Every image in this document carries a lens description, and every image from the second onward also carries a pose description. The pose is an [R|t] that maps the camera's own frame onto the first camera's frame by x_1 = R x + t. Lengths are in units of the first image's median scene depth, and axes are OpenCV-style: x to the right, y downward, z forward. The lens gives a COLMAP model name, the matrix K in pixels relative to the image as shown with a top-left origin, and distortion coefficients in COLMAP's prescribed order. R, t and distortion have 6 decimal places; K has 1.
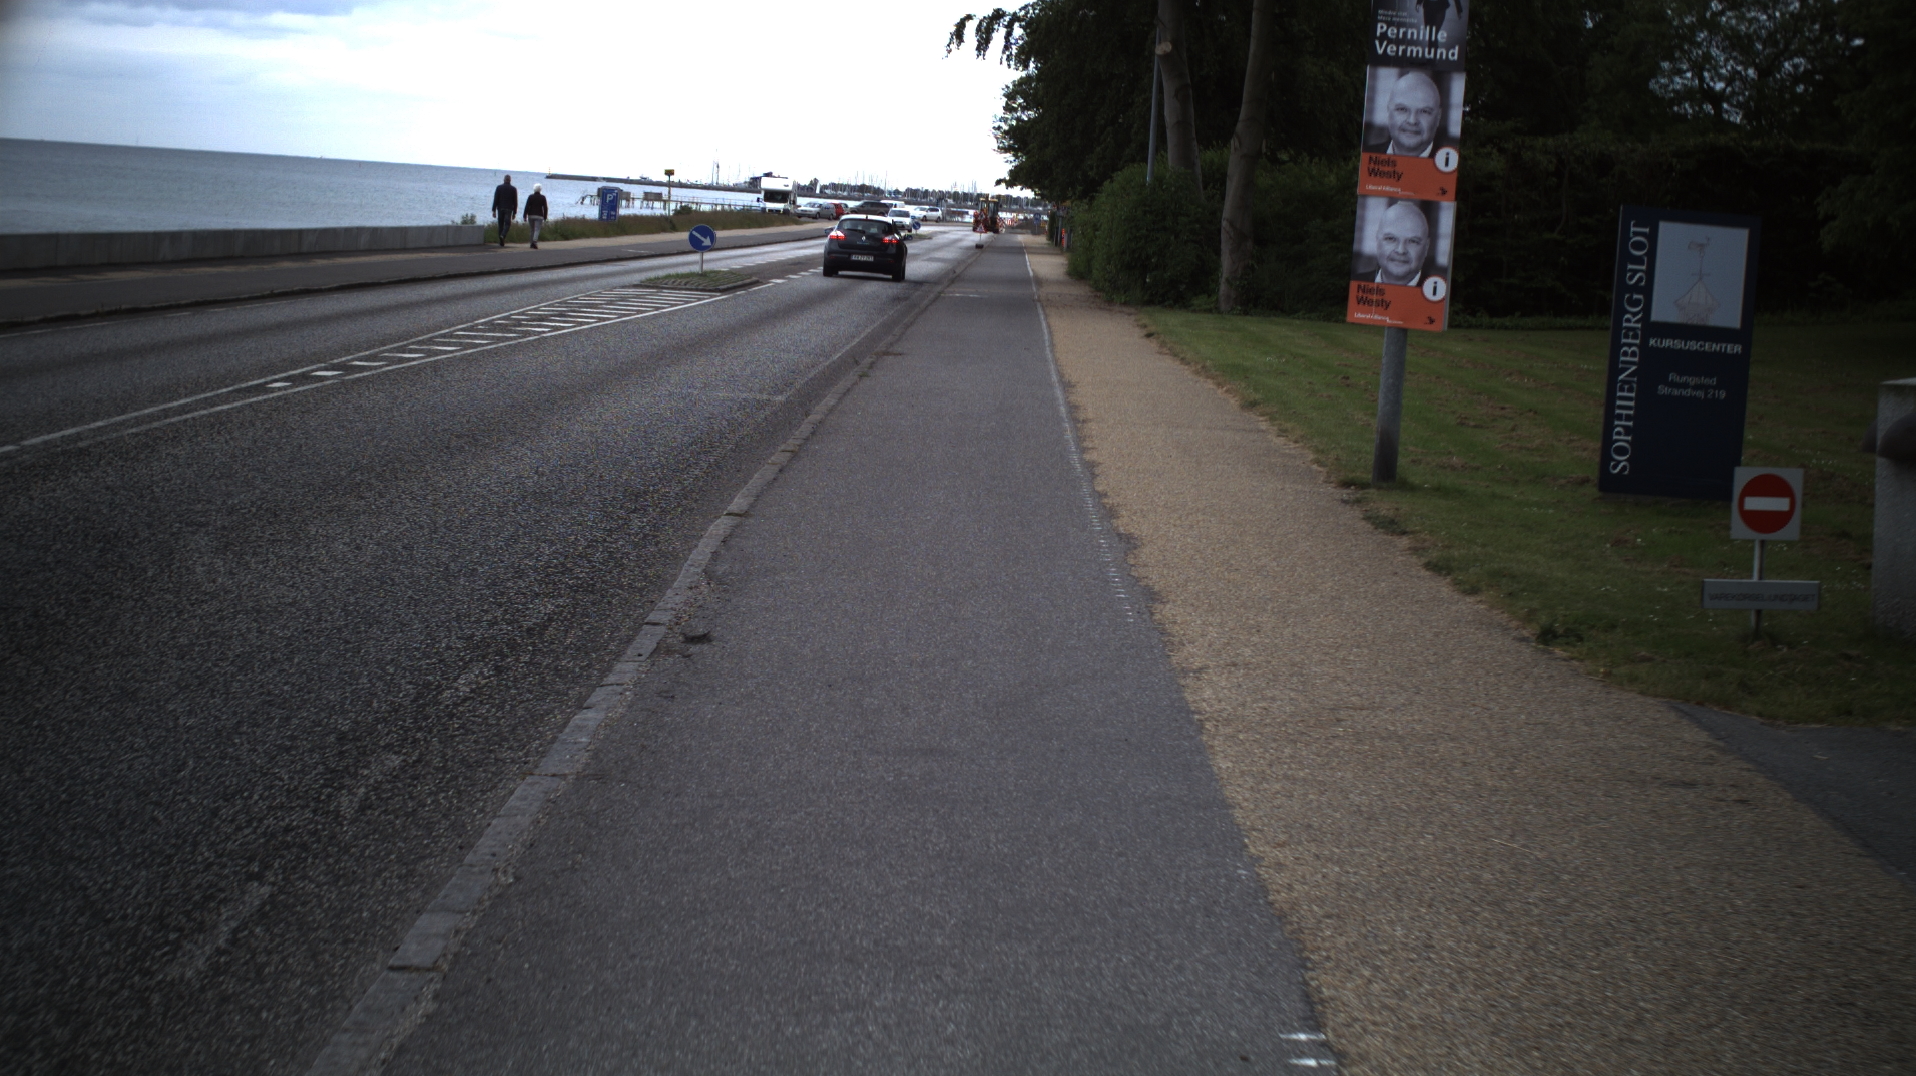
lens RADIAL K [[3223.1, 0, 958.0], [0, 3223.1, 538.0], [0, 0, 1]] dist [-0.297865, 0.314769]
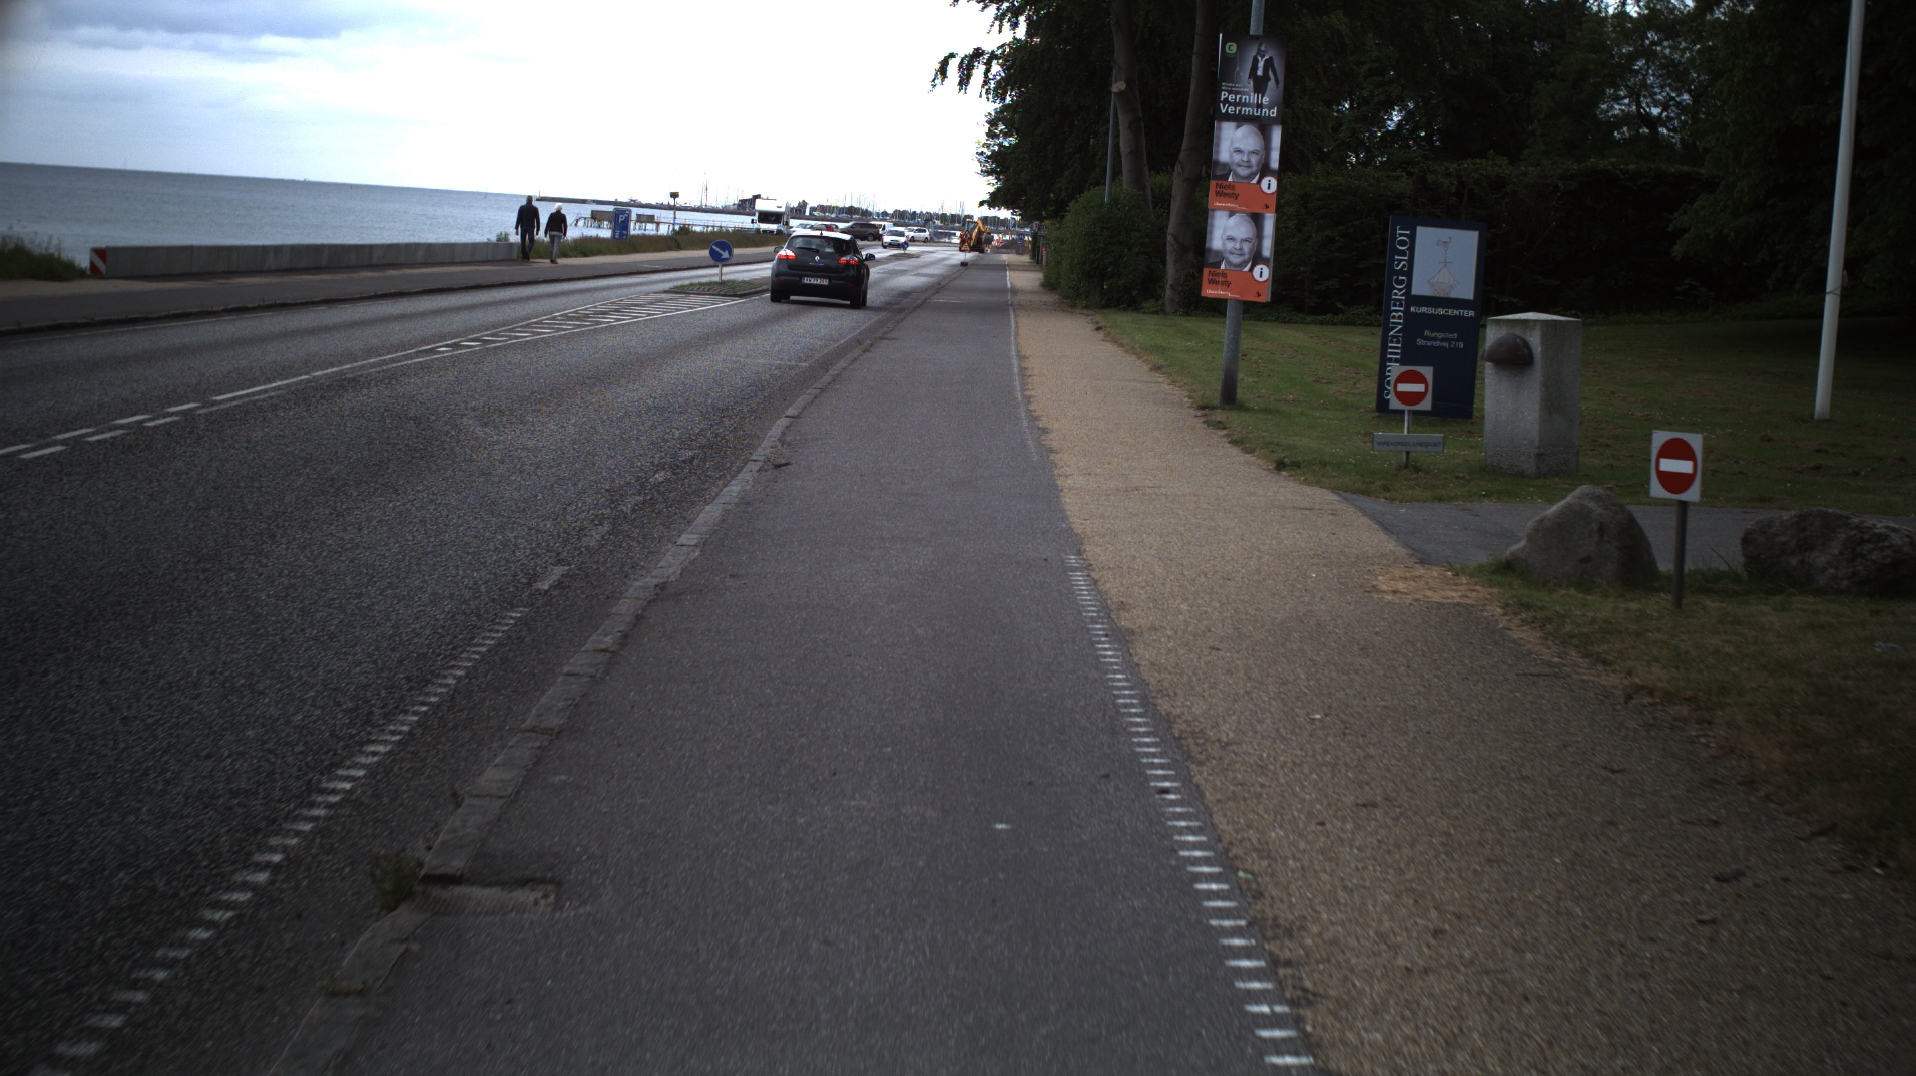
lens RADIAL K [[3223.1, 0, 958.0], [0, 3223.1, 538.0], [0, 0, 1]] dist [-0.297865, 0.314769]
pose [[0.999991, -0.002398, 0.003563, 0.001621], [0.002422, 0.999974, -0.006742, 0.018242], [-0.003547, 0.006751, 0.999971, -0.161236]]
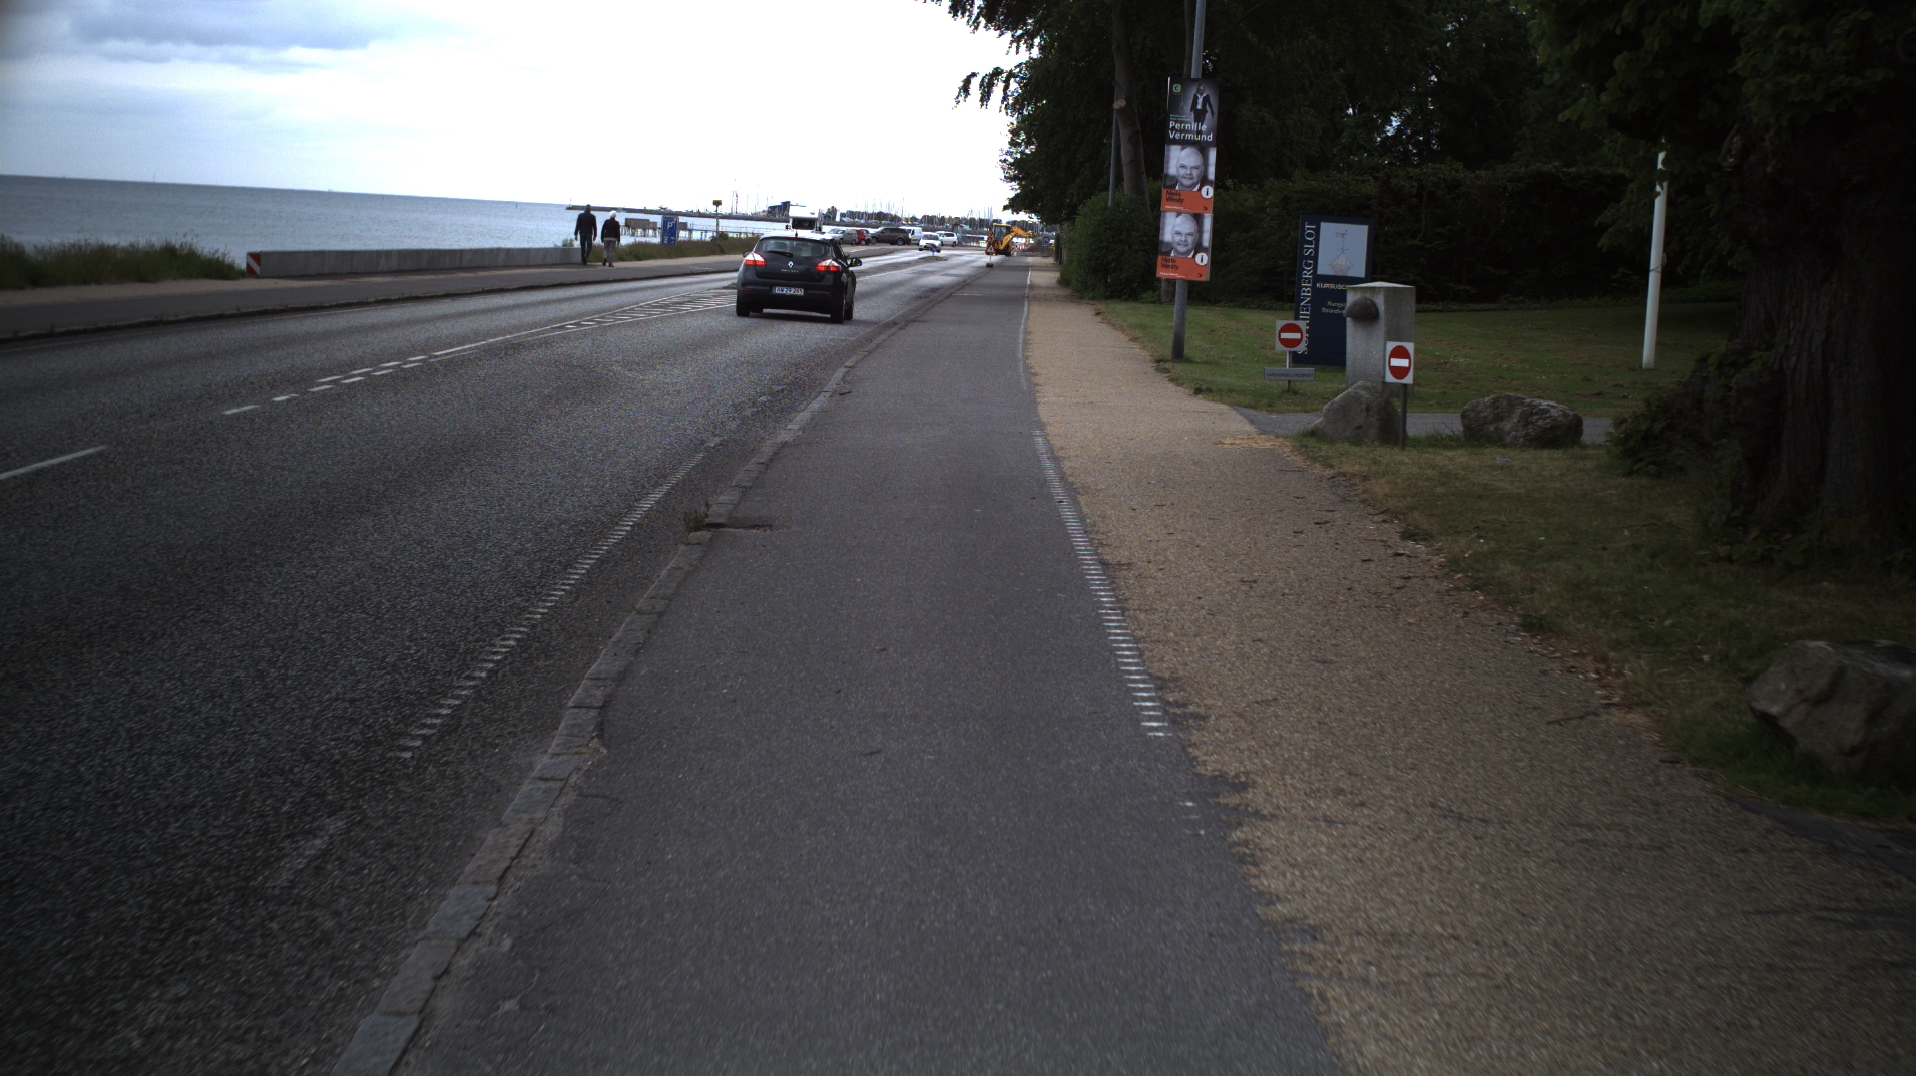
lens RADIAL K [[3223.1, 0, 958.0], [0, 3223.1, 538.0], [0, 0, 1]] dist [-0.297865, 0.314769]
pose [[0.999912, -0.011682, -0.006325, 0.004199], [0.011629, 0.999898, -0.008298, 0.036038], [0.006421, 0.008224, 0.999946, -0.322205]]
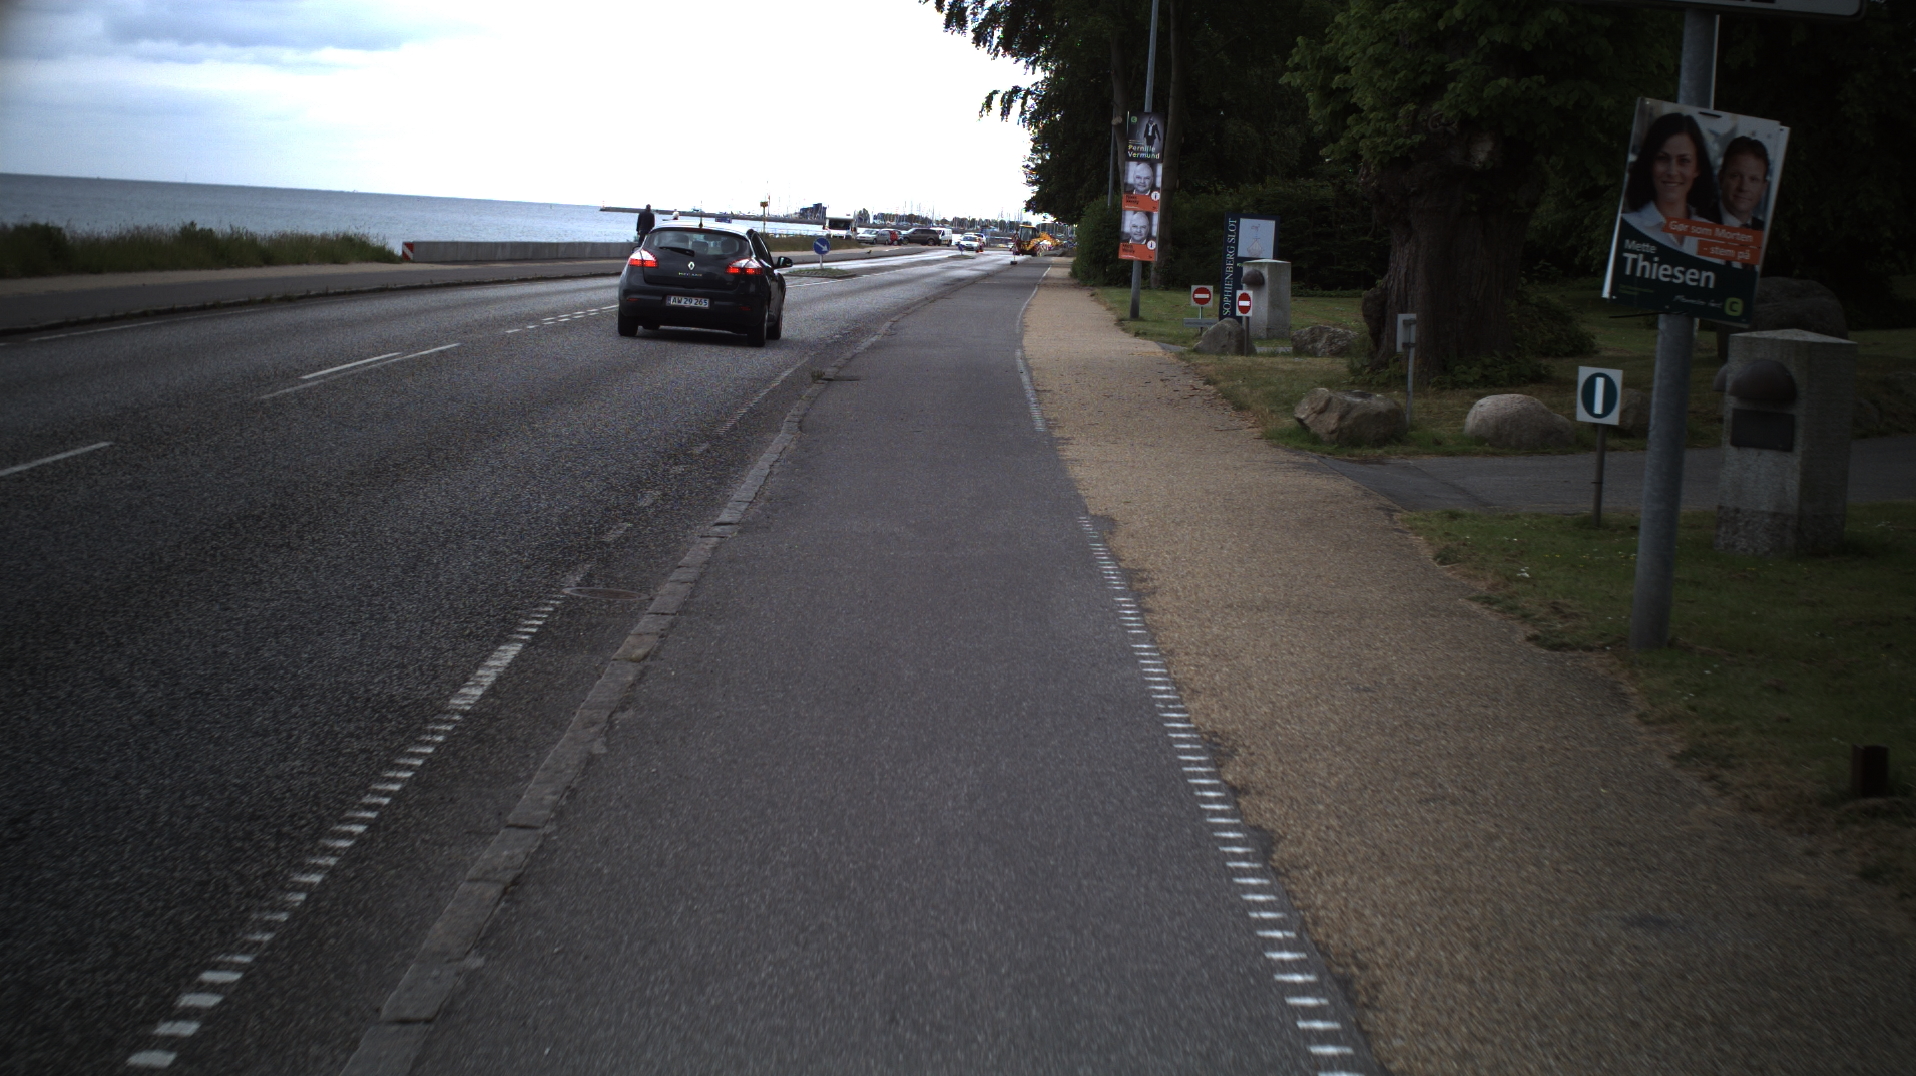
lens RADIAL K [[3223.1, 0, 958.0], [0, 3223.1, 538.0], [0, 0, 1]] dist [-0.297865, 0.314769]
pose [[0.999841, -0.008682, -0.015576, 0.009837], [0.008540, 0.999922, -0.009155, 0.063684], [0.015654, 0.009020, 0.999837, -0.562734]]
